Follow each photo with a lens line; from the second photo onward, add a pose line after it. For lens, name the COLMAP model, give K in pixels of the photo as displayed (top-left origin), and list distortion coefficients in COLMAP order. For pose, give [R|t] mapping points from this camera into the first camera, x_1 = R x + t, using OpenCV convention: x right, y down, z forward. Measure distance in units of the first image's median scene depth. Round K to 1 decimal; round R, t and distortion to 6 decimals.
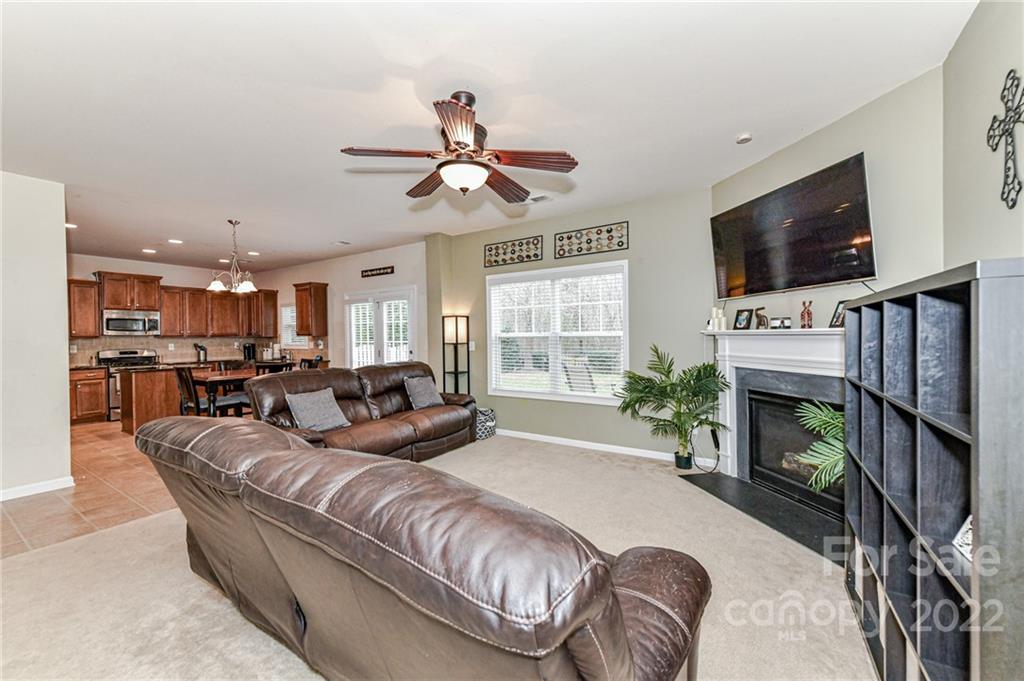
lens RADIAL K [[403.1, 0, 507.3], [0, 403.1, 337.7], [0, 0, 1]] dist [0.001538, -0.000519]
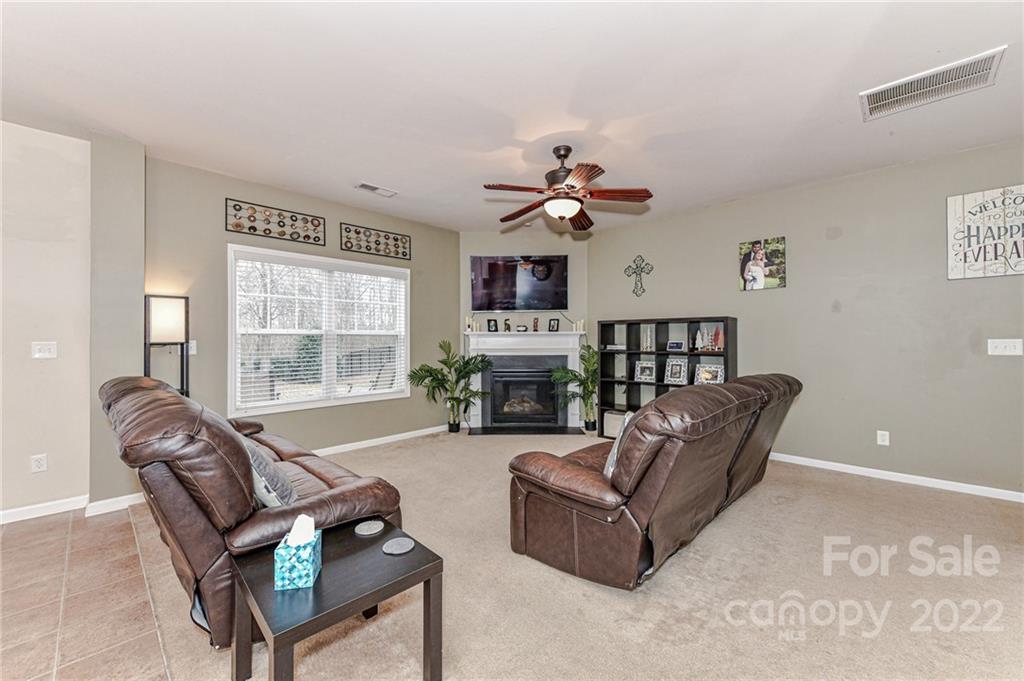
lens RADIAL K [[416.0, 0, 511.4], [0, 416.0, 336.5], [0, 0, 1]] dist [0.029696, -0.000238]
pose [[0.176186, 0.014846, 0.984245, -0.547435], [0.003058, 0.999873, -0.015629, 0.013204], [-0.984352, 0.005764, 0.176118, 0.330836]]
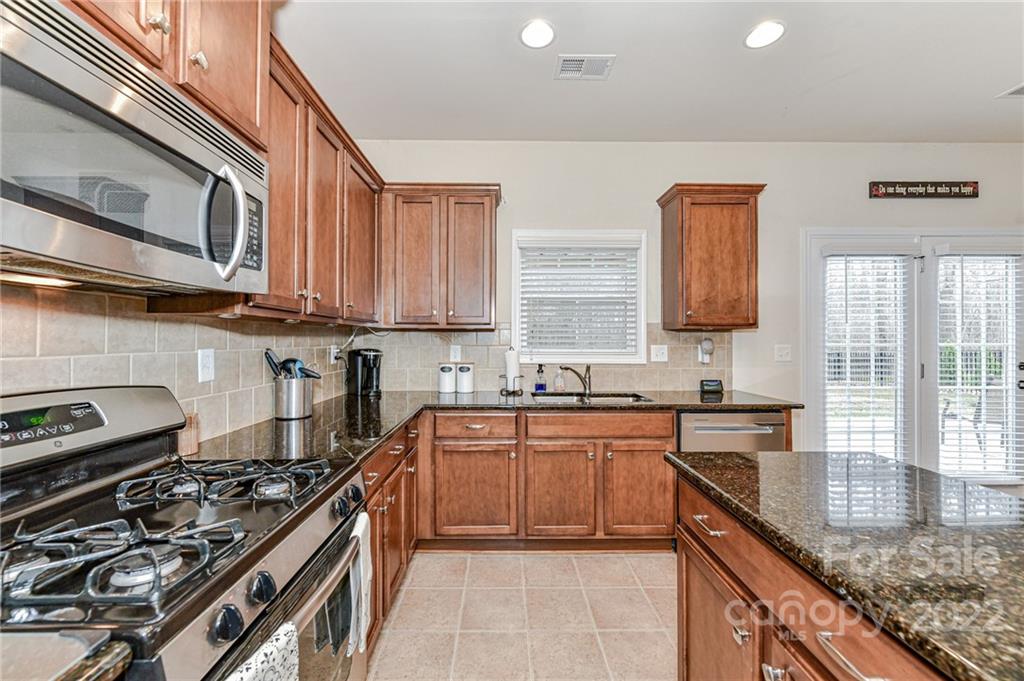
lens RADIAL K [[403.1, 0, 507.3], [0, 403.1, 337.7], [0, 0, 1]] dist [0.001538, -0.000519]
pose [[0.831273, 0.013462, 0.555701, -0.962733], [-0.005589, 0.999859, -0.015861, 0.012486], [-0.555836, 0.010079, 0.831231, 0.887317]]
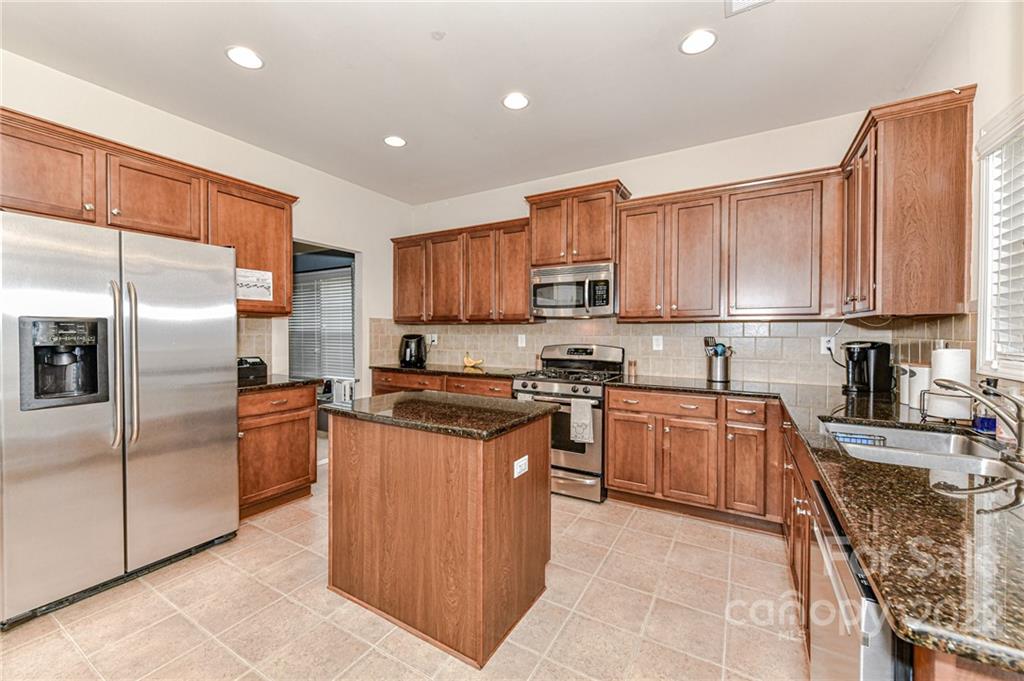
lens RADIAL K [[403.1, 0, 507.3], [0, 403.1, 337.7], [0, 0, 1]] dist [0.001538, -0.000519]
pose [[0.042600, 0.026087, -0.998752, -0.468778], [-0.008958, 0.999629, 0.025728, 0.008527], [0.999052, 0.007851, 0.042818, 0.949652]]
